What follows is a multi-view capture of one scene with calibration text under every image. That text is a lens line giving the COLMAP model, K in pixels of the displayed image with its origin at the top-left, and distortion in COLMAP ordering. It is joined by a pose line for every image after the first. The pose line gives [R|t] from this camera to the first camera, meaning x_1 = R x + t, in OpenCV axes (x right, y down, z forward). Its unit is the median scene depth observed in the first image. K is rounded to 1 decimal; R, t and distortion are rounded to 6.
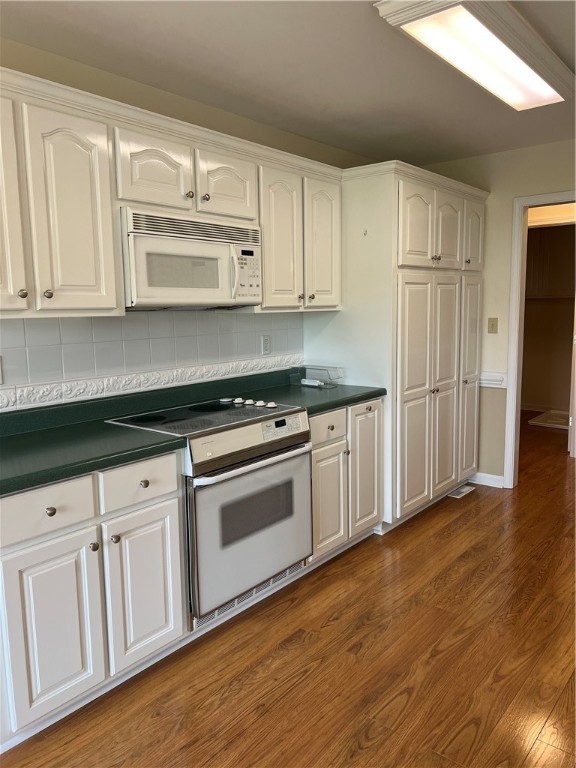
lens RADIAL K [[577.0, 0, 288.0], [0, 577.0, 384.0], [0, 0, 1]] dist [0.008280, -0.005721]
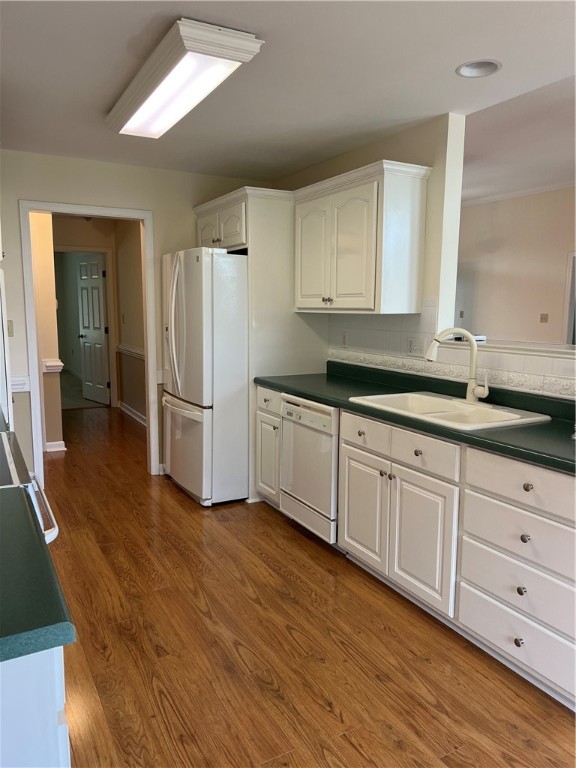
lens RADIAL K [[577.0, 0, 288.0], [0, 577.0, 384.0], [0, 0, 1]] dist [0.008280, -0.005721]
pose [[0.364799, -0.108683, 0.924721, -0.717815], [0.115614, 0.990765, 0.070835, -0.045425], [-0.923880, 0.081070, 0.373996, 0.416003]]
